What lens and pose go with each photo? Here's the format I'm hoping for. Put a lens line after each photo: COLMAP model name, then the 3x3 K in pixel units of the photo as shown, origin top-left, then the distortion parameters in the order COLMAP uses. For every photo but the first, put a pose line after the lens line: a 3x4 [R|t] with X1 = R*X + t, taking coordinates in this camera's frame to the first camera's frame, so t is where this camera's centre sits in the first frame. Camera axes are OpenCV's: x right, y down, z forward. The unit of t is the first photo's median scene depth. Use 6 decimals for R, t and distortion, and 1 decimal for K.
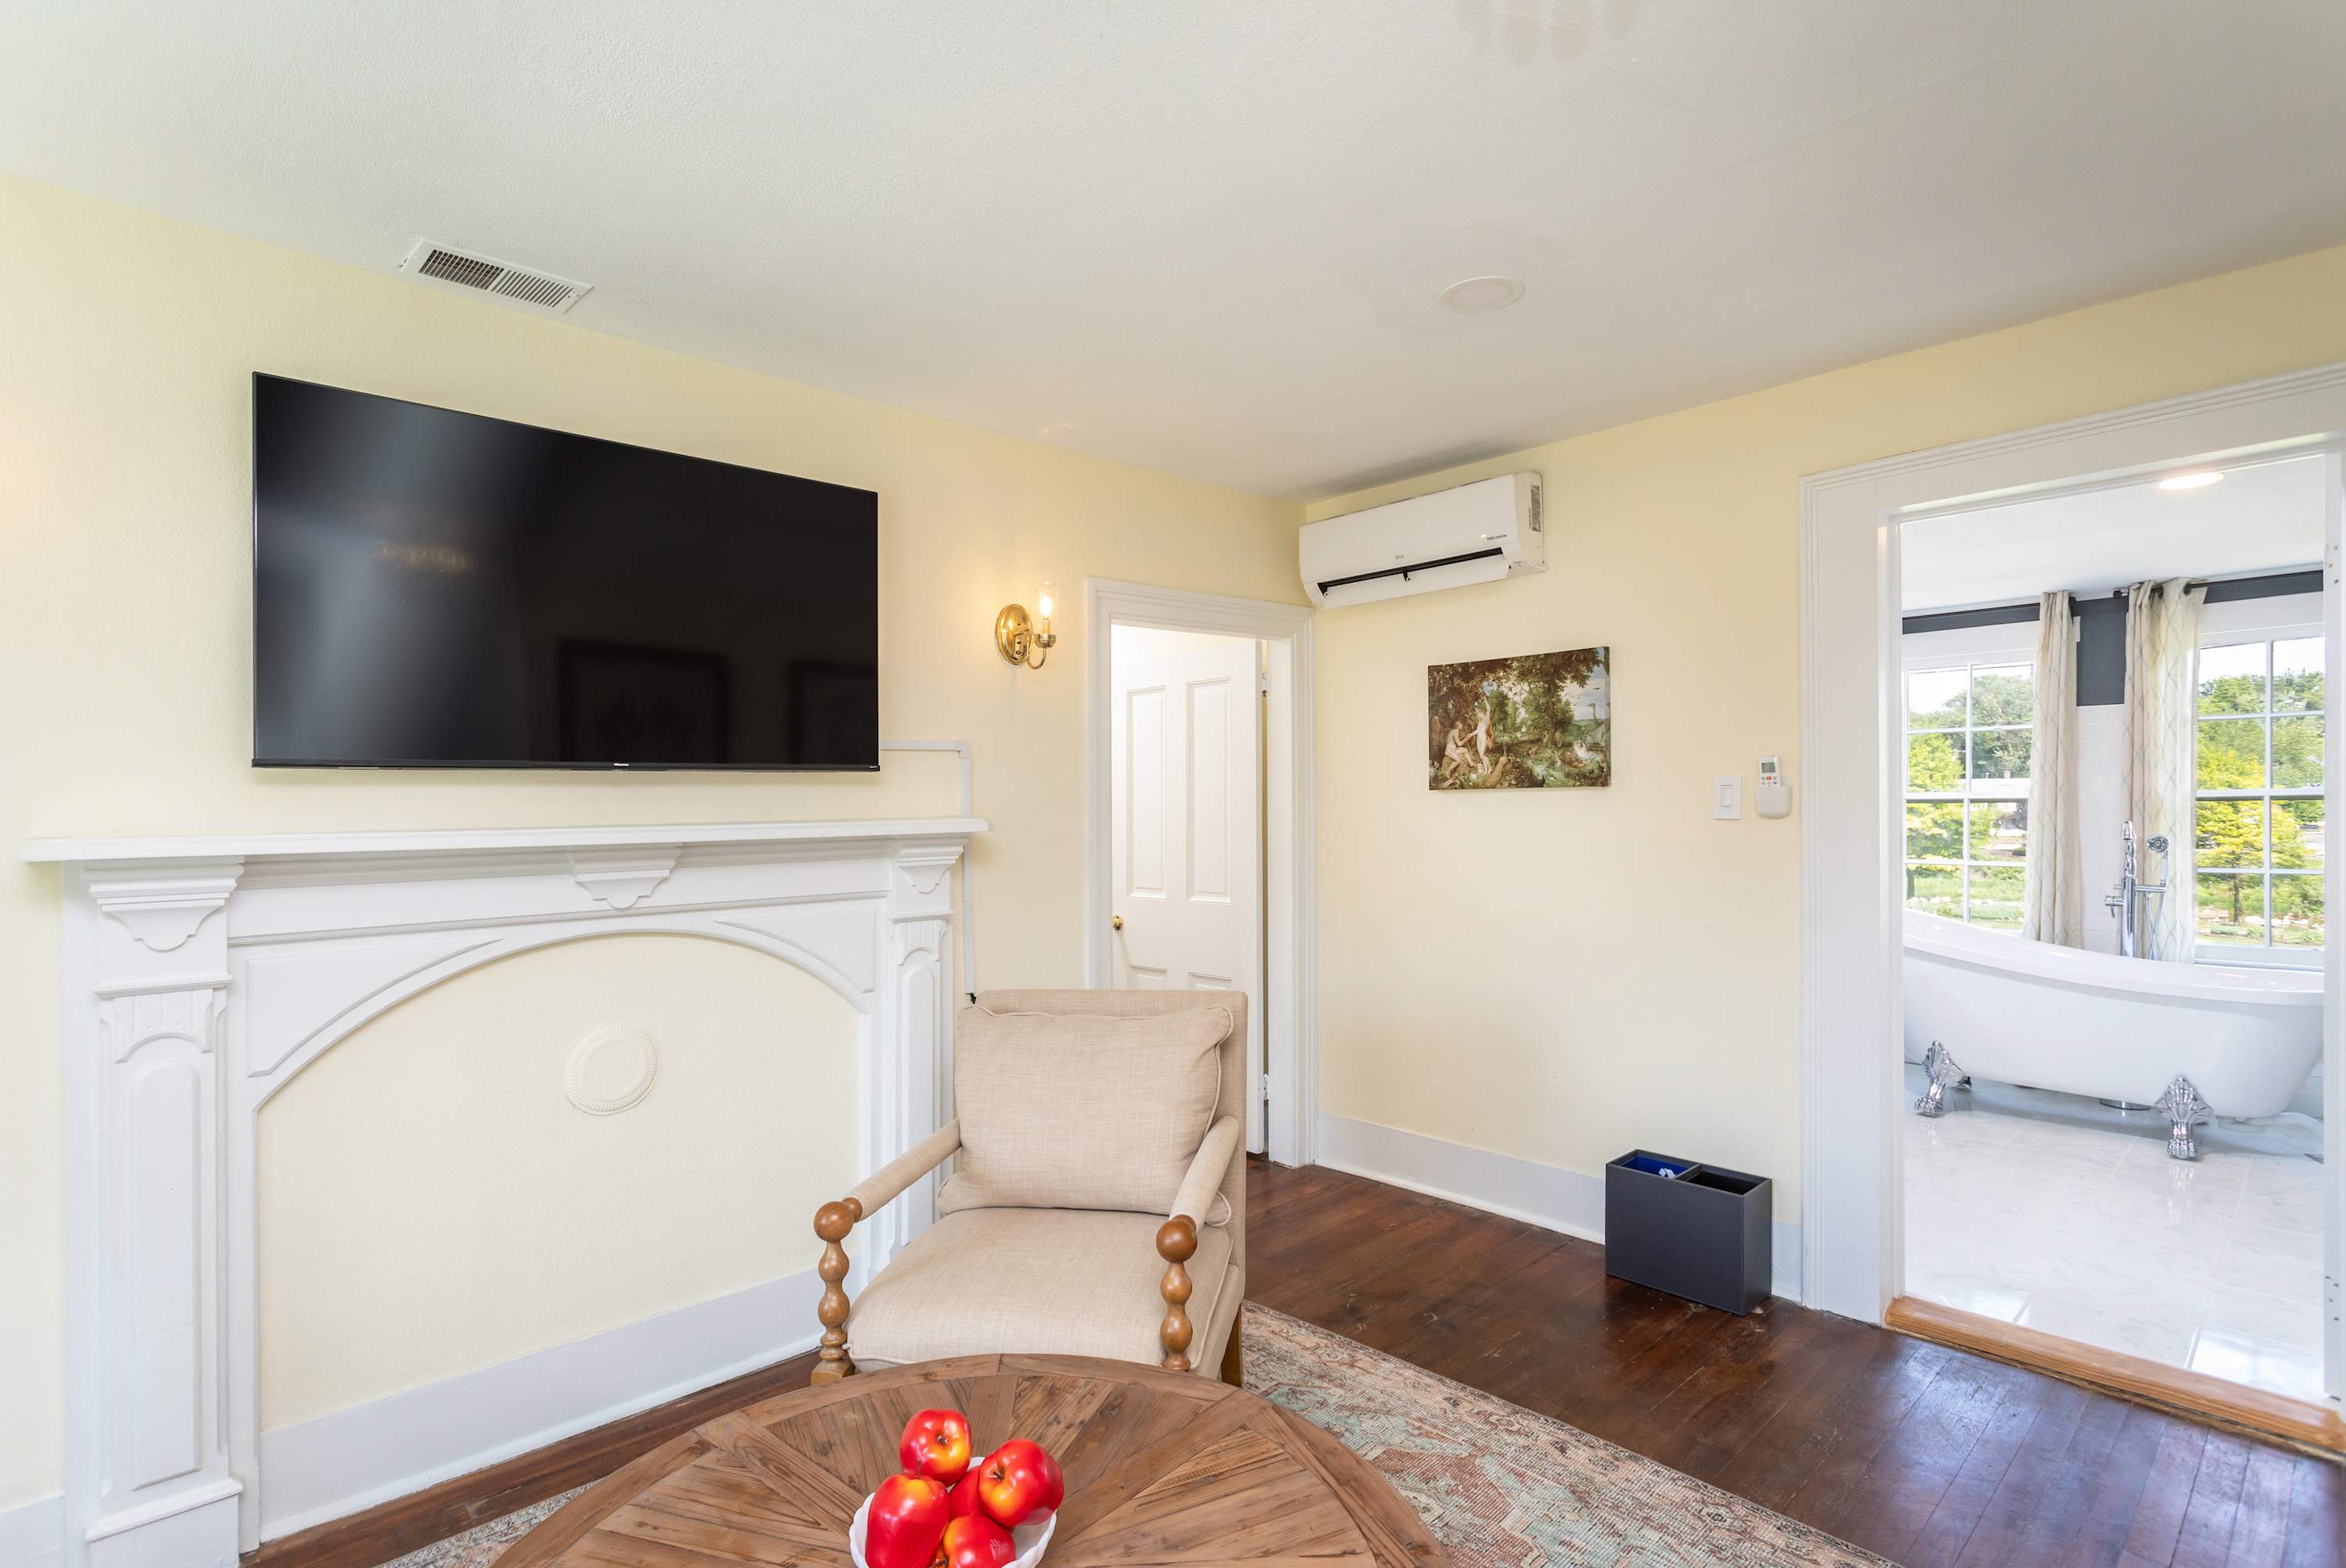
lens RADIAL K [[1133.3, 0, 1205.3], [0, 1133.3, 815.3], [0, 0, 1]] dist [0.010286, -0.000620]
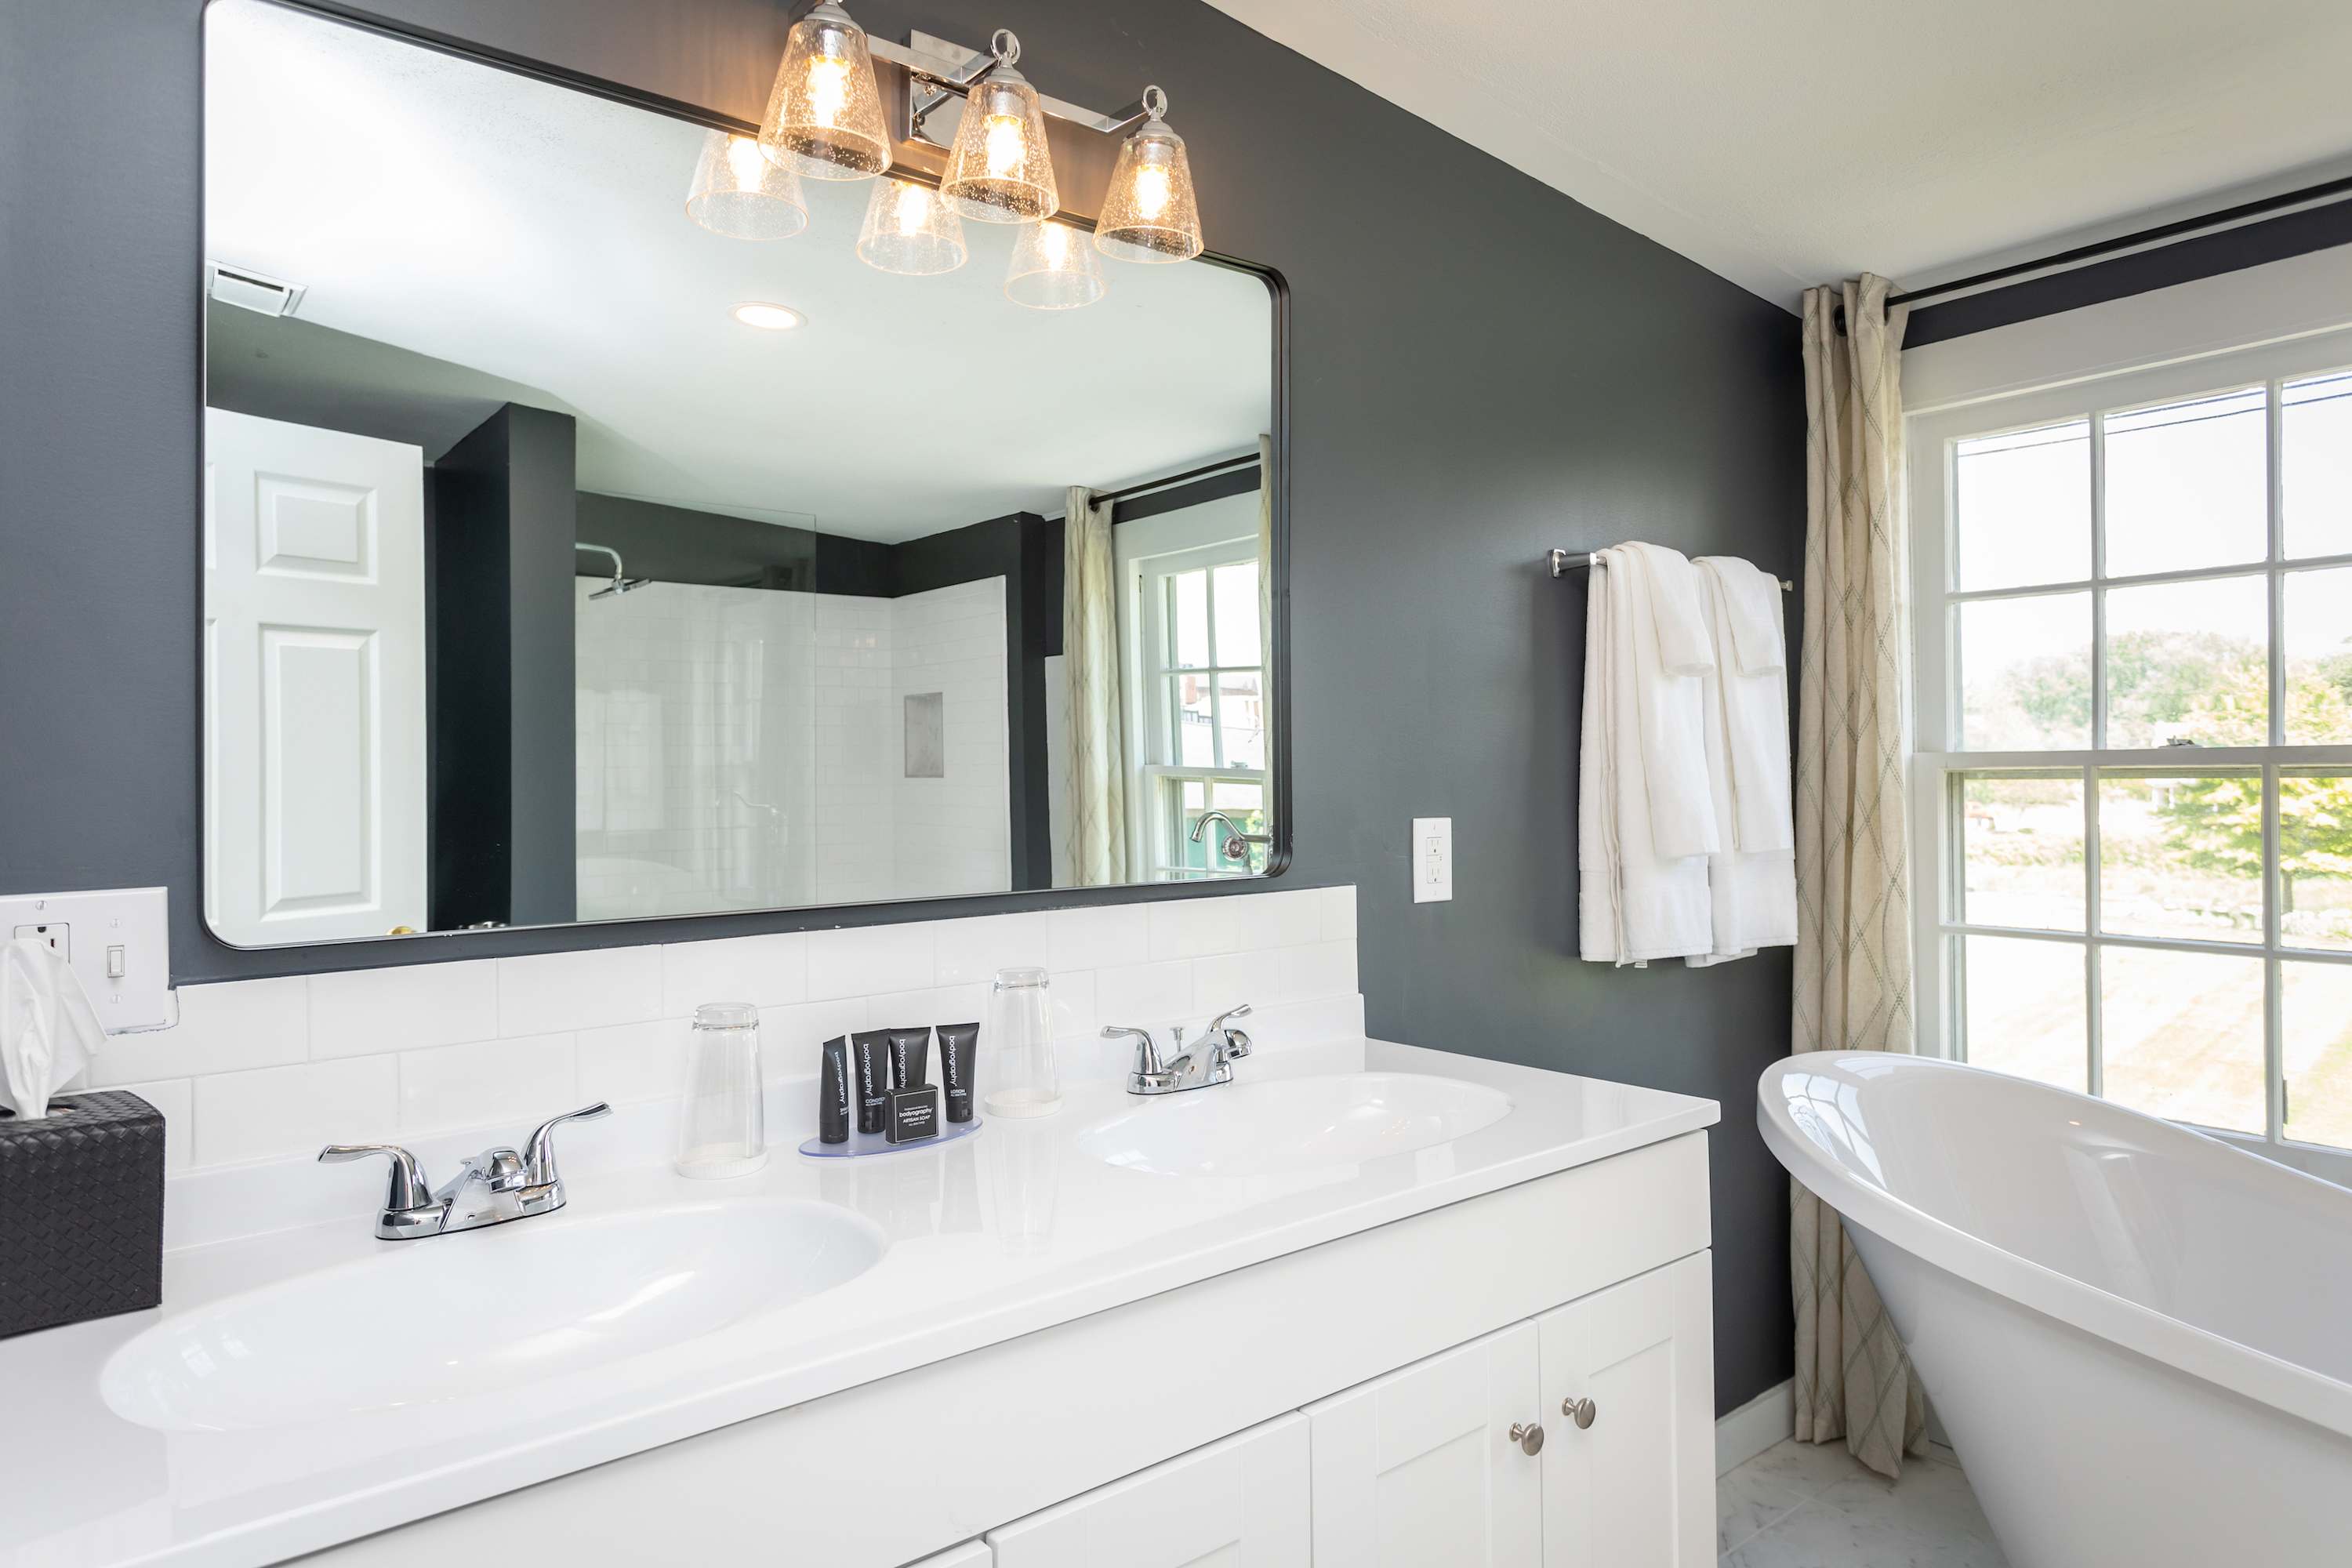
lens RADIAL K [[1403.8, 0, 1186.3], [0, 1403.8, 764.0], [0, 0, 1]] dist [-0.001476, -0.006495]
pose [[0.993301, 0.002815, -0.115518, 0.423498], [-0.004916, 0.999828, -0.017910, -0.007356], [0.115448, 0.018358, 0.993144, 0.587750]]
